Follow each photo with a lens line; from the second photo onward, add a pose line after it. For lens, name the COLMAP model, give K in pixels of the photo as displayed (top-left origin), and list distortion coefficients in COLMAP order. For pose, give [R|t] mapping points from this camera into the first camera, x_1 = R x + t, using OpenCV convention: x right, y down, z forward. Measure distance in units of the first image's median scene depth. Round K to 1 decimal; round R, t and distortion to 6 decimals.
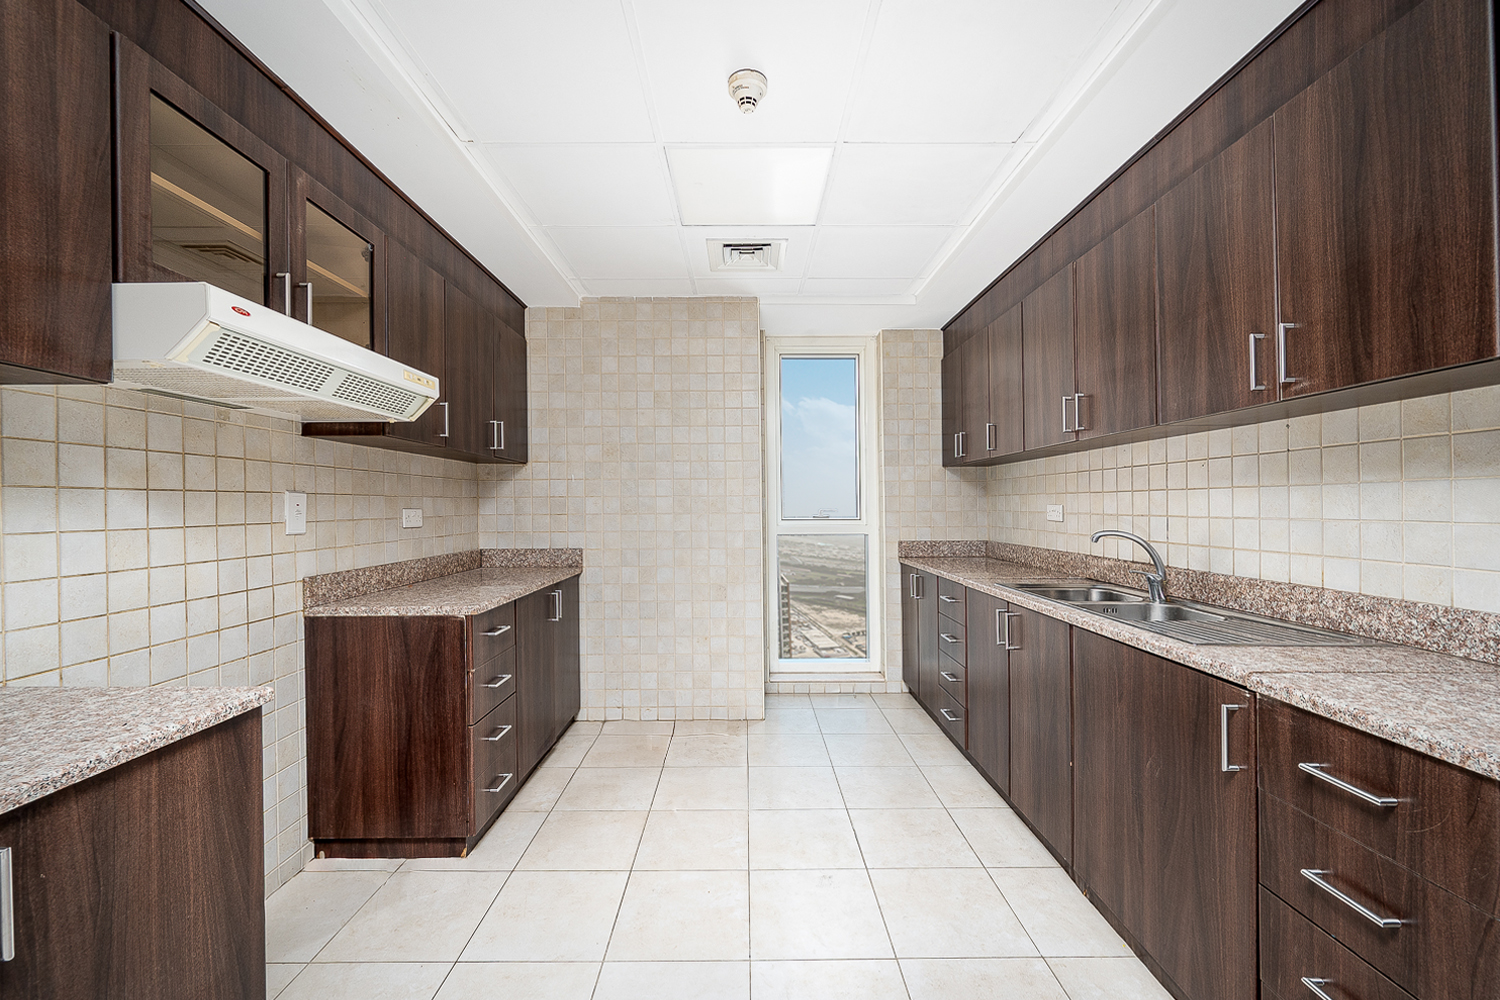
lens RADIAL K [[603.4, 0, 747.4], [0, 603.4, 505.0], [0, 0, 1]] dist [-0.000005, -0.000002]
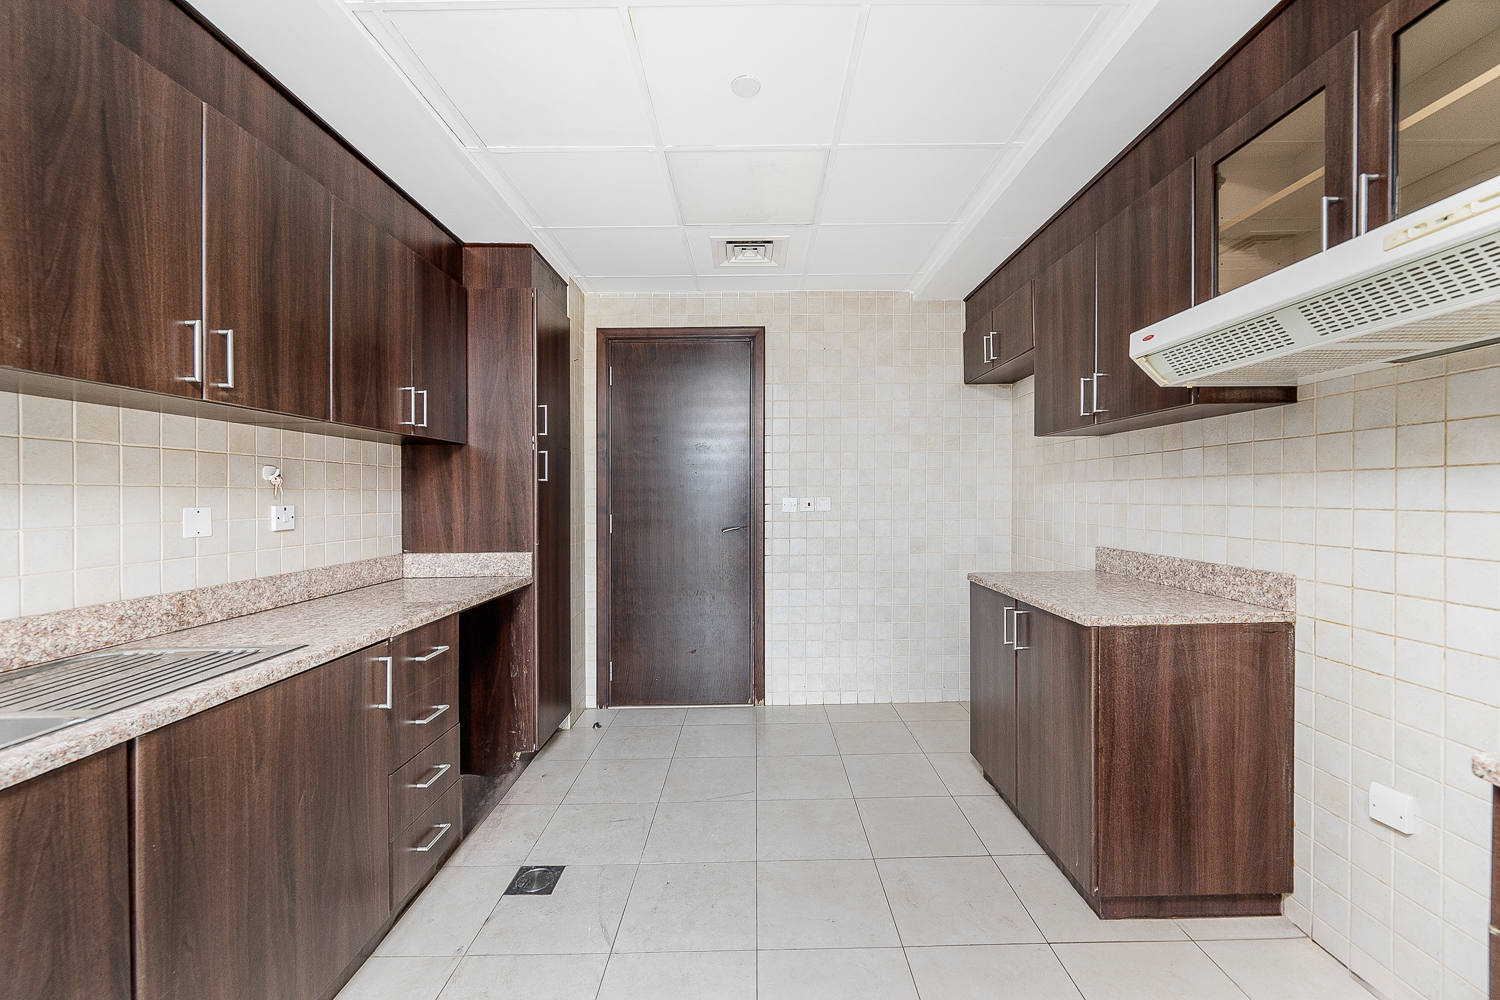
lens RADIAL K [[620.4, 0, 751.8], [0, 620.4, 498.0], [0, 0, 1]] dist [0.001253, 0.000103]
pose [[-0.999757, 0.018649, 0.011771, -0.009222], [0.018704, 0.999815, 0.004589, -0.002952], [-0.011684, 0.004808, -0.999920, 1.999320]]
